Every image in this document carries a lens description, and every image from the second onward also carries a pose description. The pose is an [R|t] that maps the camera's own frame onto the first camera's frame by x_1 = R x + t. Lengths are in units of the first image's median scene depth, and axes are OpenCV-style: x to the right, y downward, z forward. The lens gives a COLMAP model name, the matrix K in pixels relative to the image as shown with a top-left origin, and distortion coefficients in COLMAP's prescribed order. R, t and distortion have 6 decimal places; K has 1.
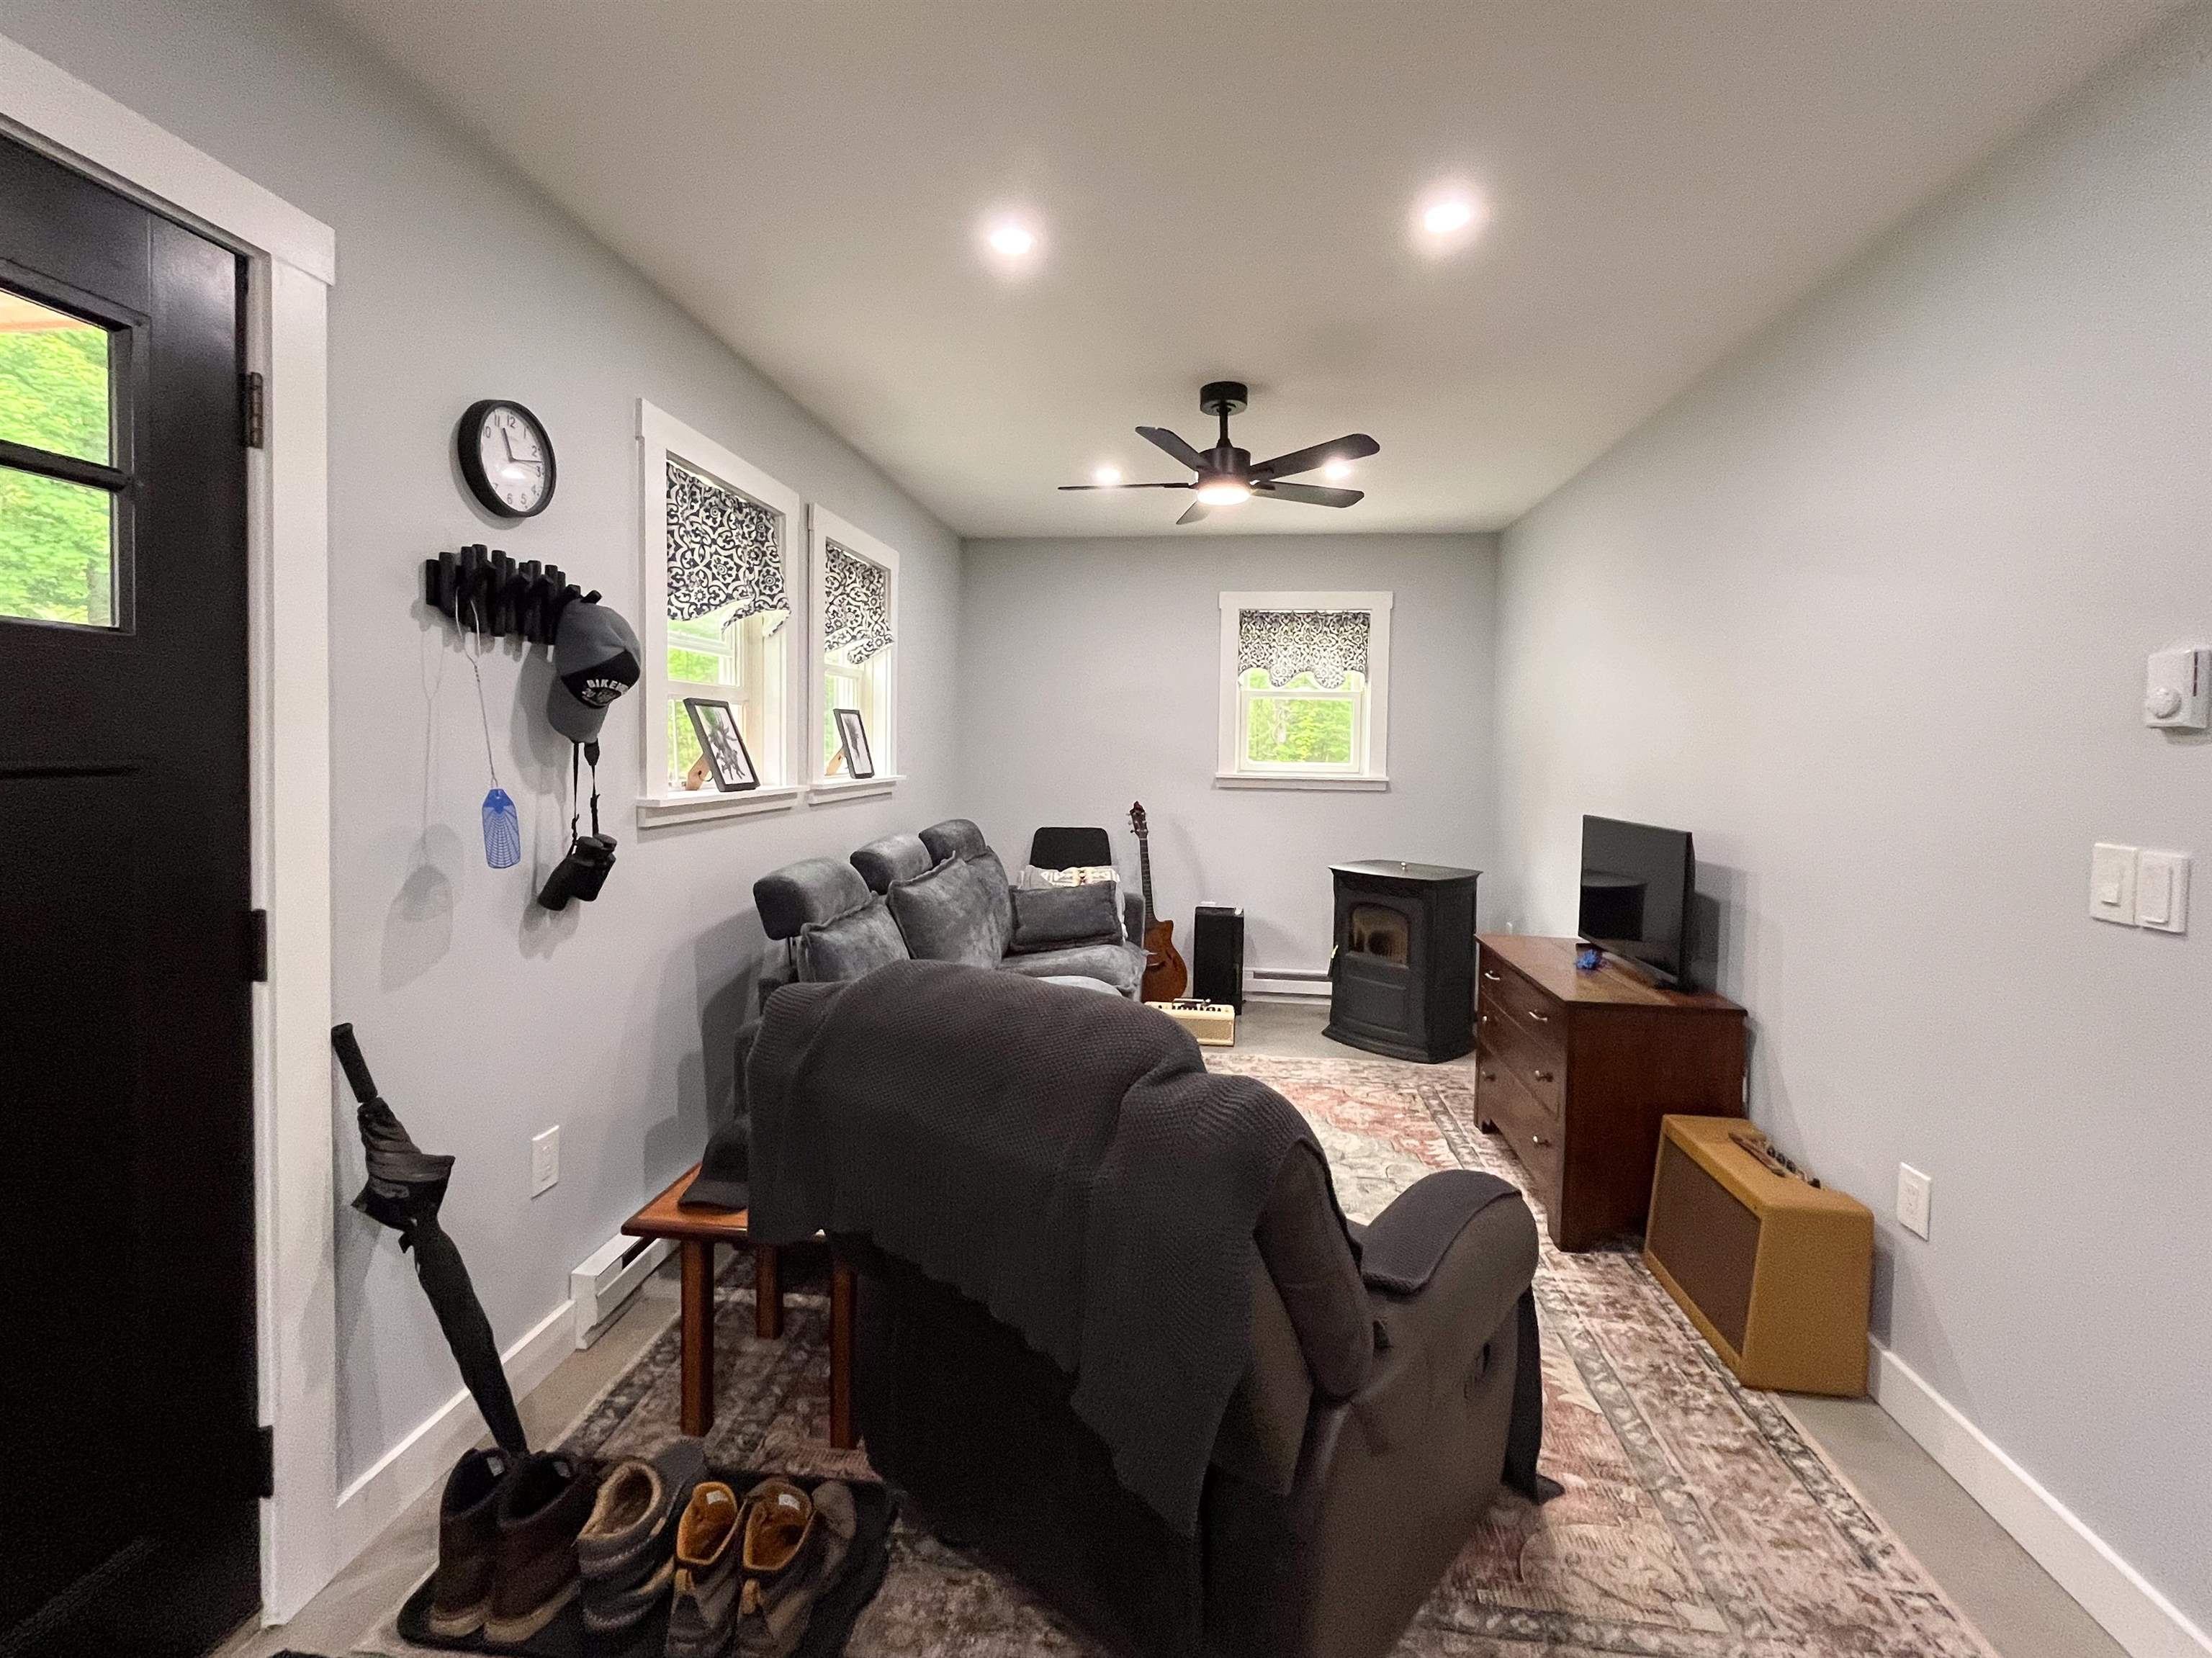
lens RADIAL K [[953.5, 0, 1086.8], [0, 953.5, 776.1], [0, 0, 1]] dist [-0.002194, -0.000354]
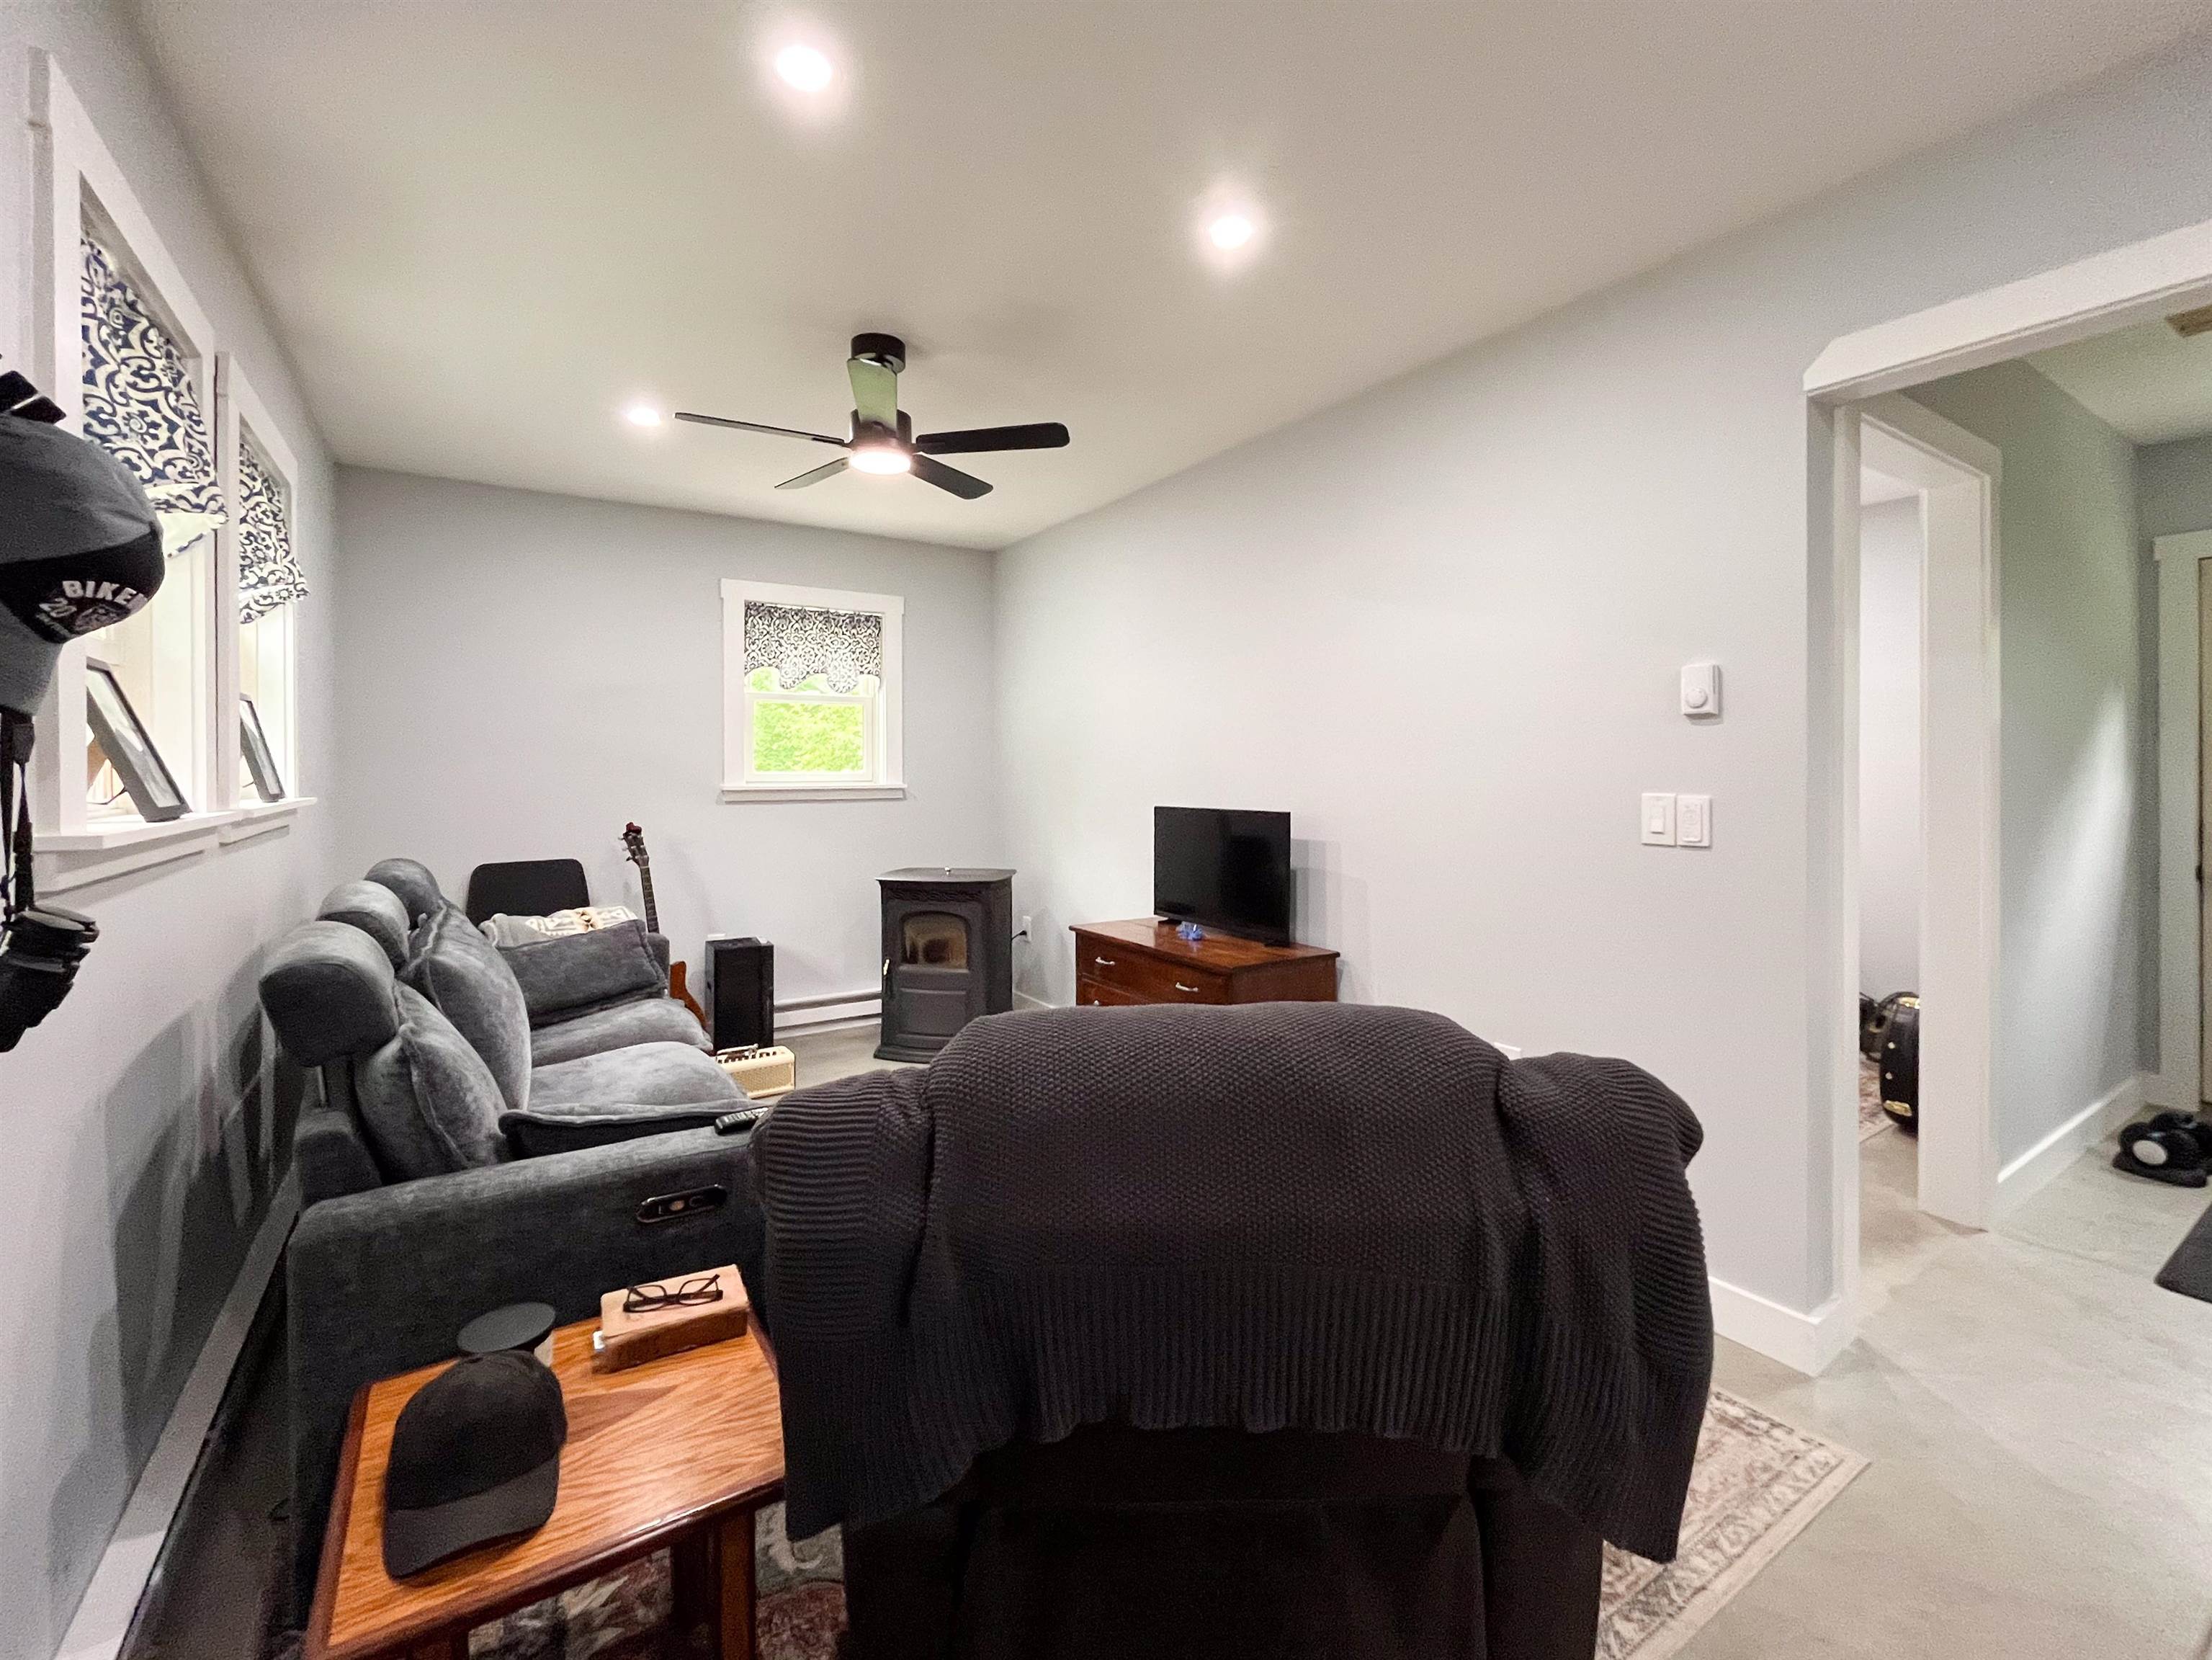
lens RADIAL K [[953.7, 0, 1086.8], [0, 953.7, 777.1], [0, 0, 1]] dist [-0.002194, -0.000354]
pose [[0.773347, -0.022546, 0.633582, -0.196791], [0.034931, 0.999365, -0.007075, 0.008845], [-0.633020, 0.027604, 0.773643, 0.140578]]
